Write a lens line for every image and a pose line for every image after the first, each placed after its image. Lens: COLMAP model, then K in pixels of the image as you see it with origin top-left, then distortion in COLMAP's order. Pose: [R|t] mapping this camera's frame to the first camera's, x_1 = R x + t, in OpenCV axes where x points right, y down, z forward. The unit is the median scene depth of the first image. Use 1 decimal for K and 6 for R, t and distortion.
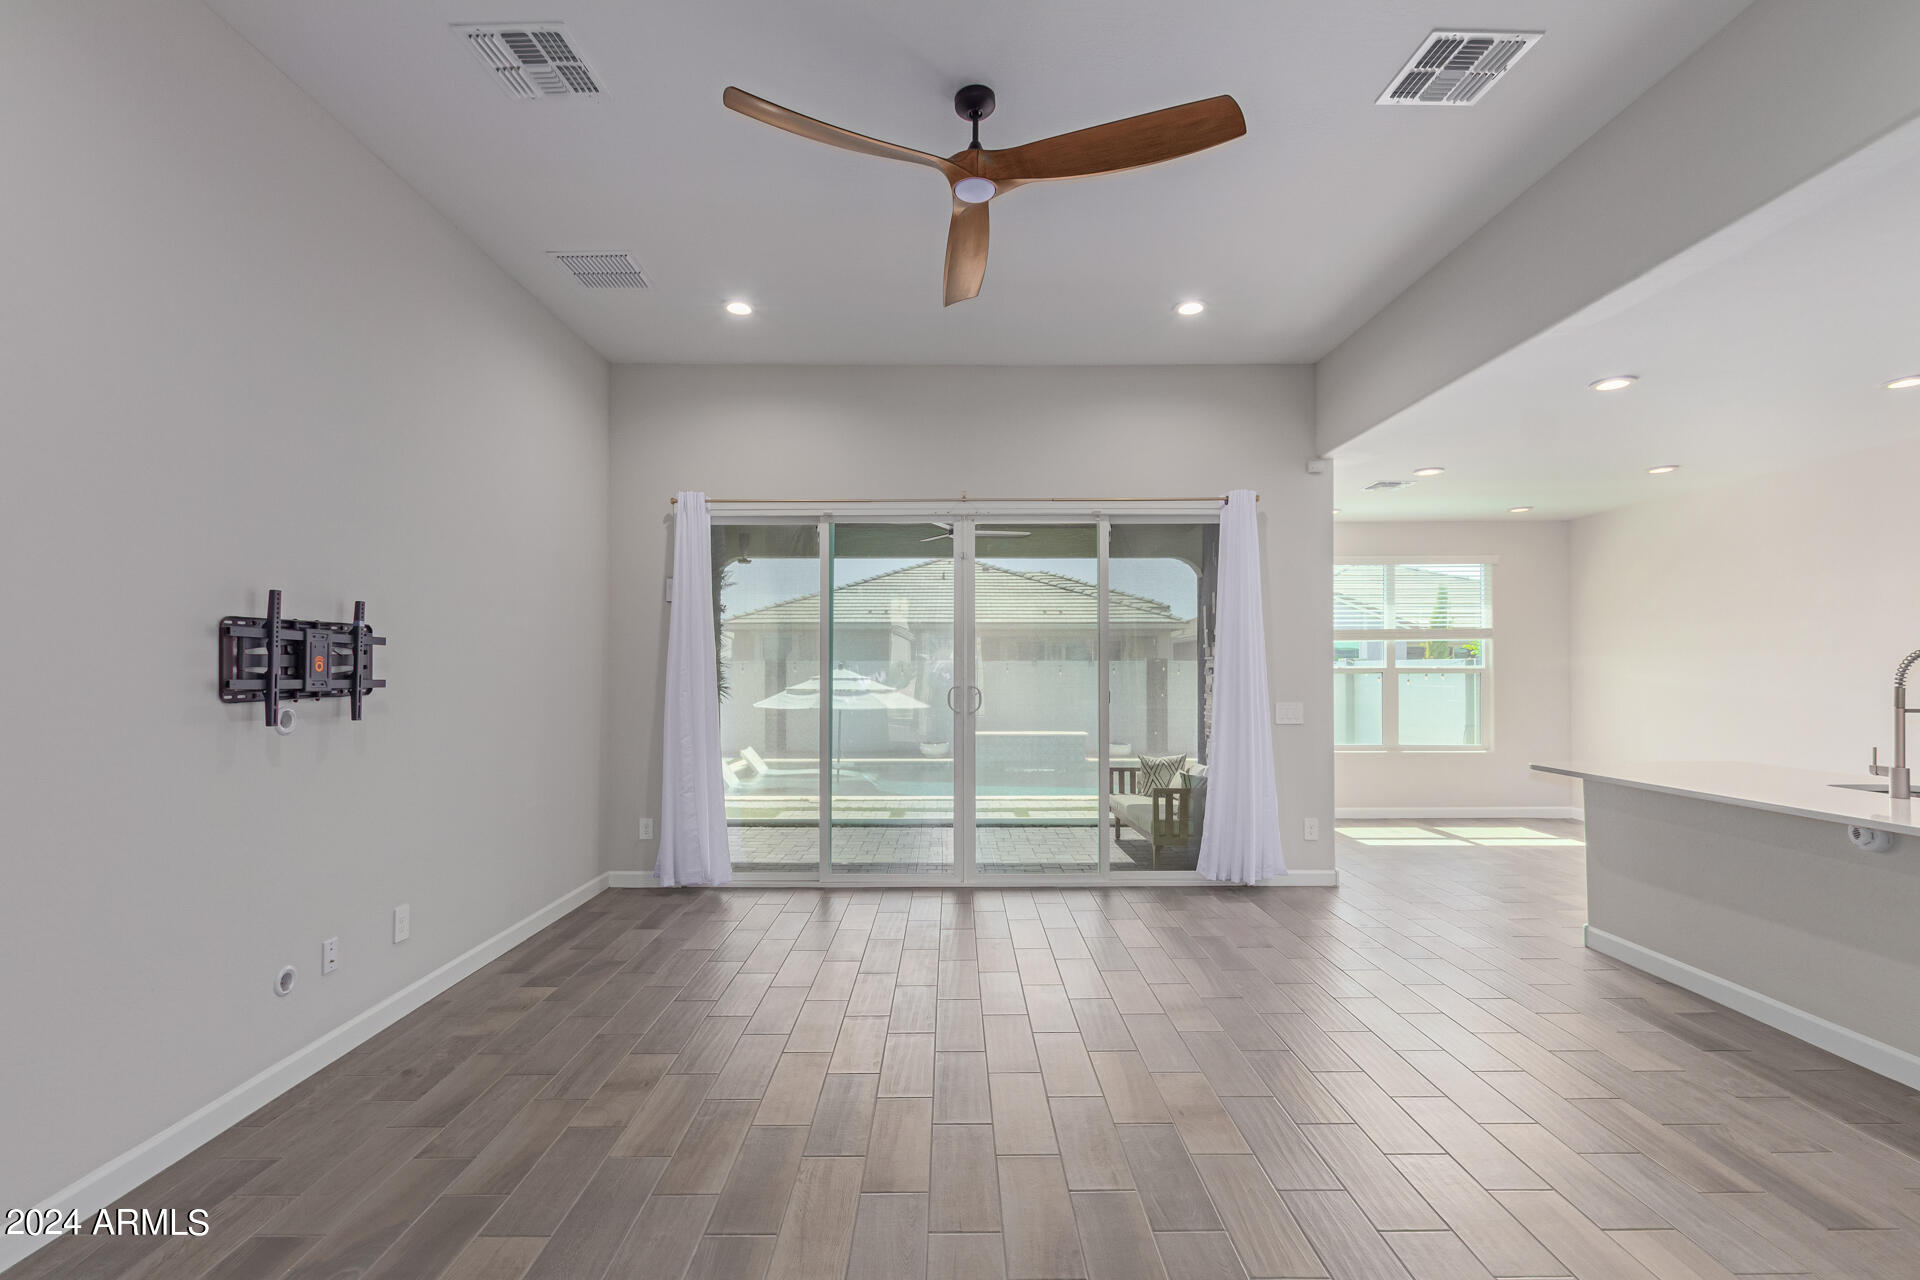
lens RADIAL K [[880.7, 0, 947.5], [0, 880.7, 656.6], [0, 0, 1]] dist [0.007476, -0.001132]
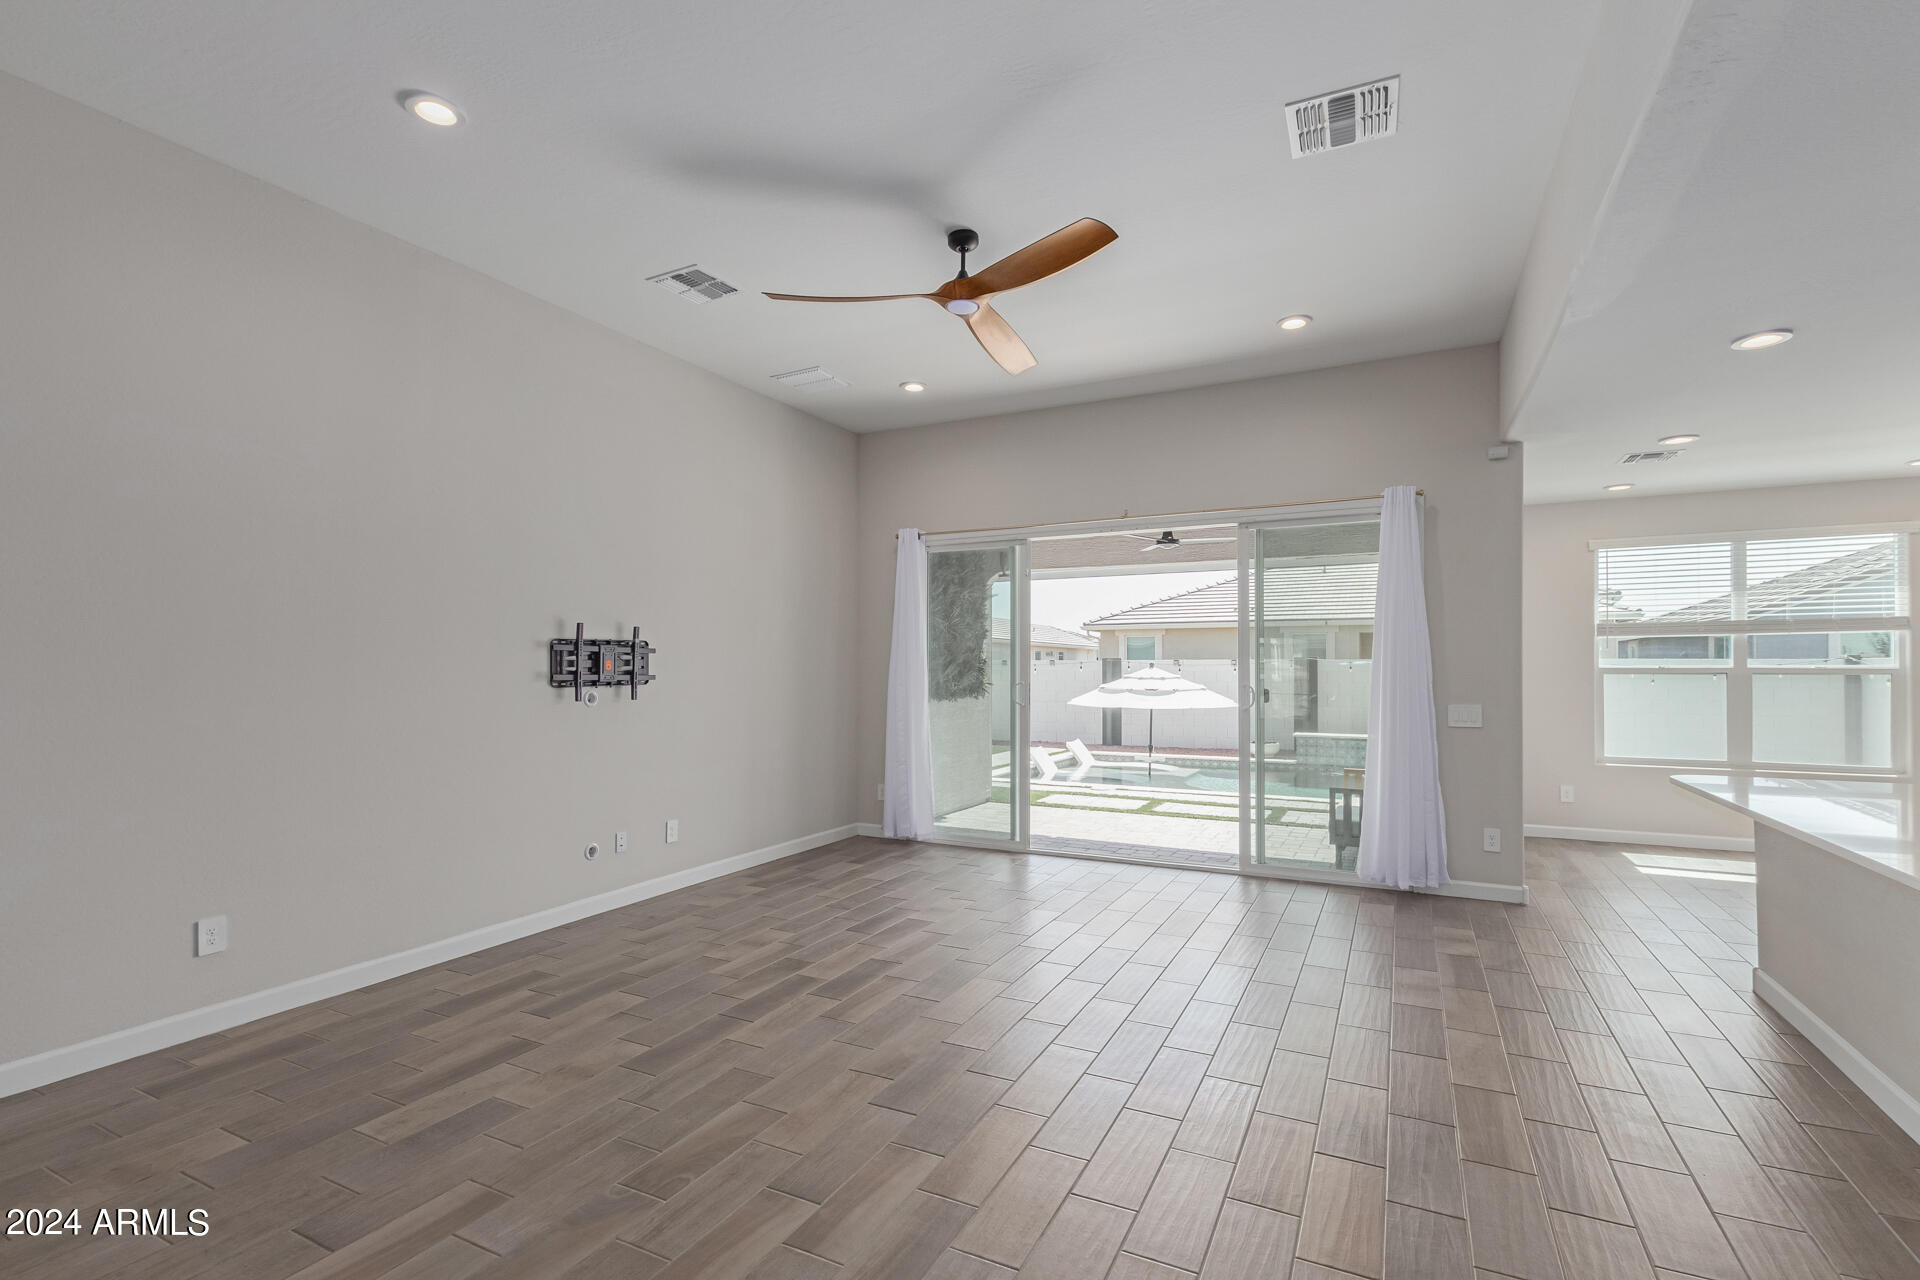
lens RADIAL K [[880.7, 0, 944.7], [0, 880.7, 655.7], [0, 0, 1]] dist [0.007476, -0.001132]
pose [[0.887871, -0.004817, -0.460066, 0.565540], [0.005273, 0.999986, -0.000293, -0.005726], [0.460061, -0.002166, 0.887884, -0.171988]]
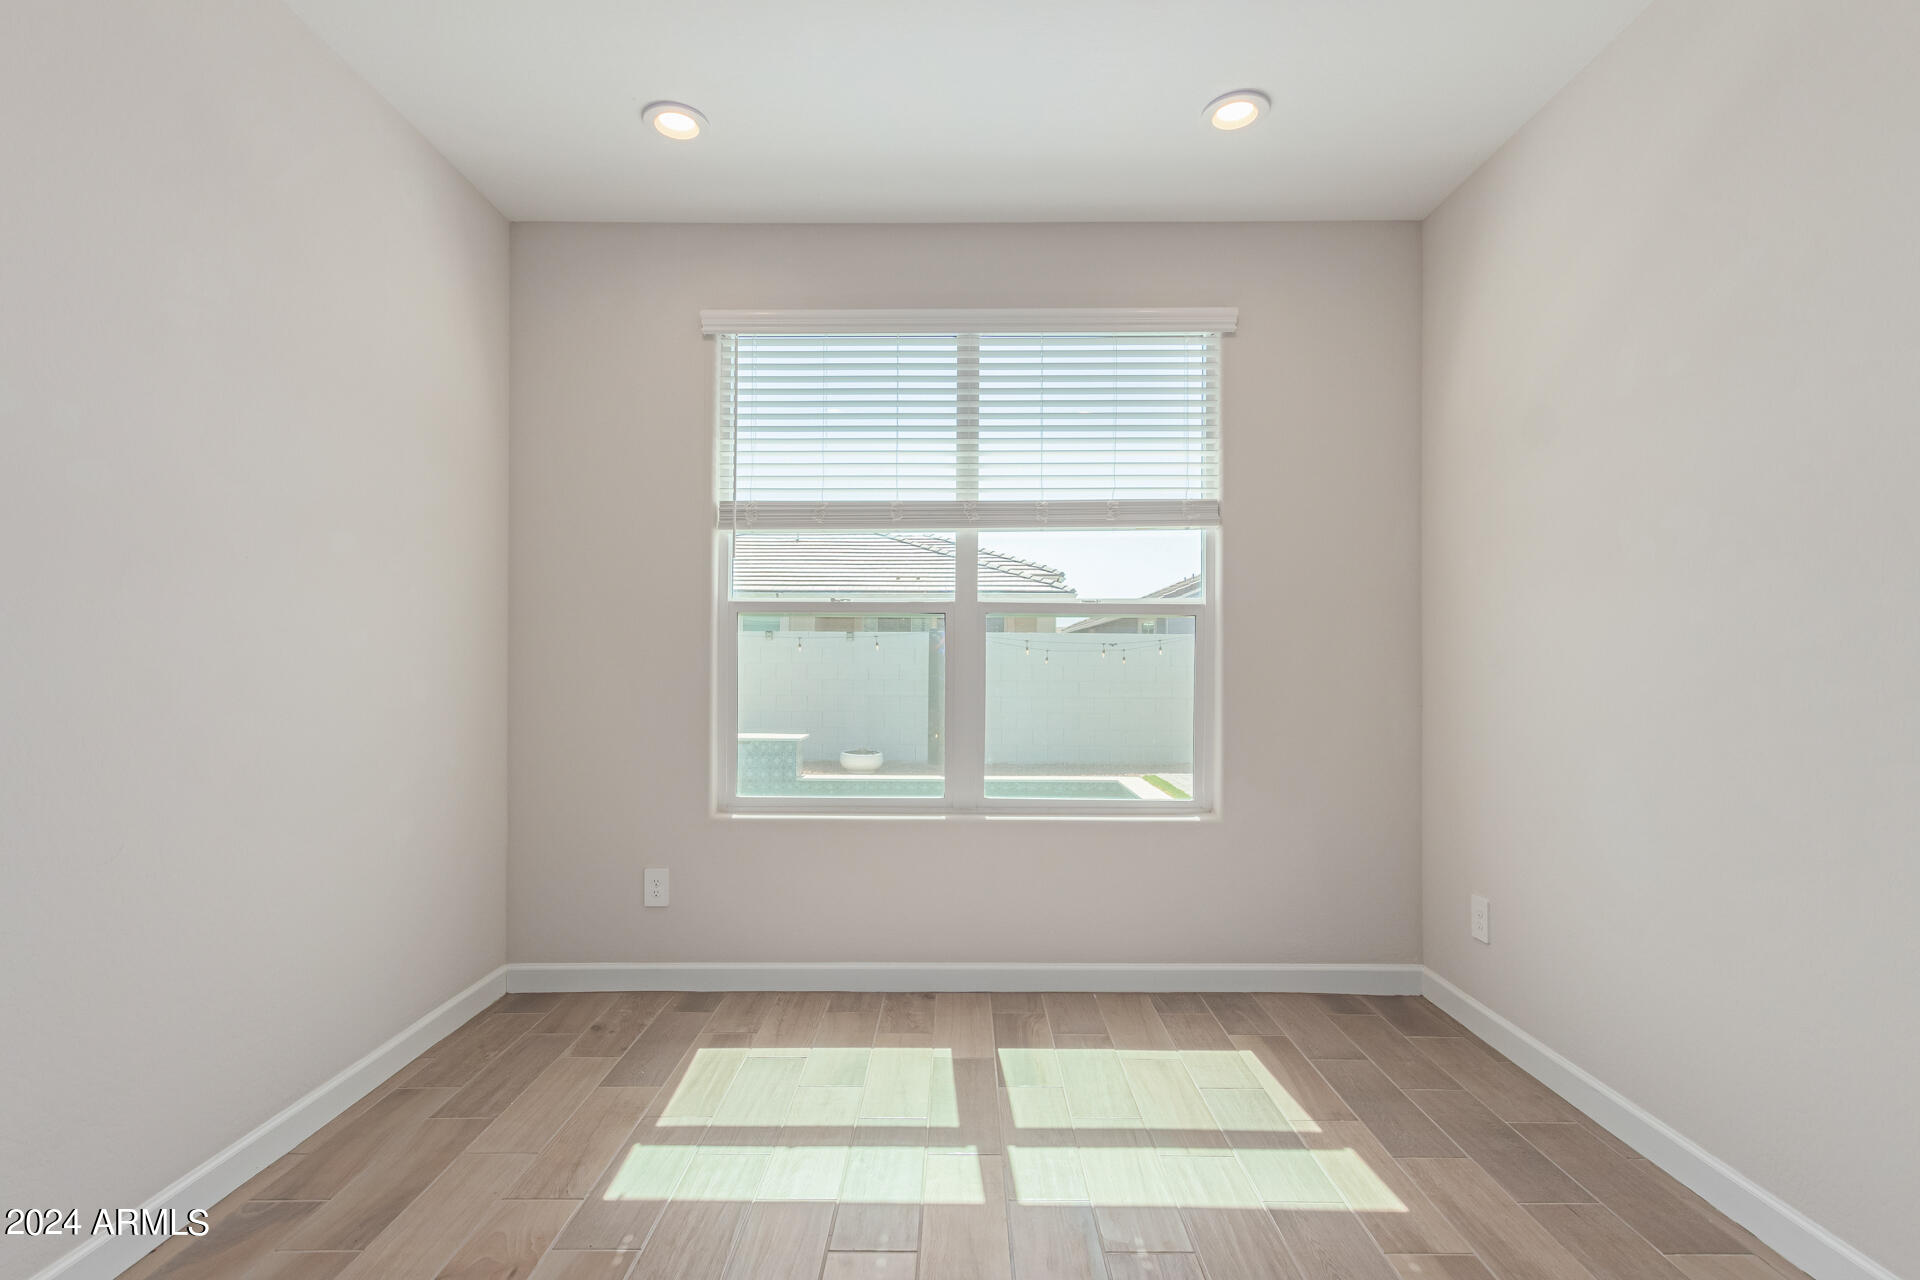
lens RADIAL K [[880.7, 0, 951.4], [0, 880.7, 653.2], [0, 0, 1]] dist [0.007476, -0.001132]
pose [[0.999960, 0.005575, -0.007023, 1.251018], [-0.005518, 0.999951, 0.008167, 0.080520], [0.007068, -0.008128, 0.999942, 1.529434]]
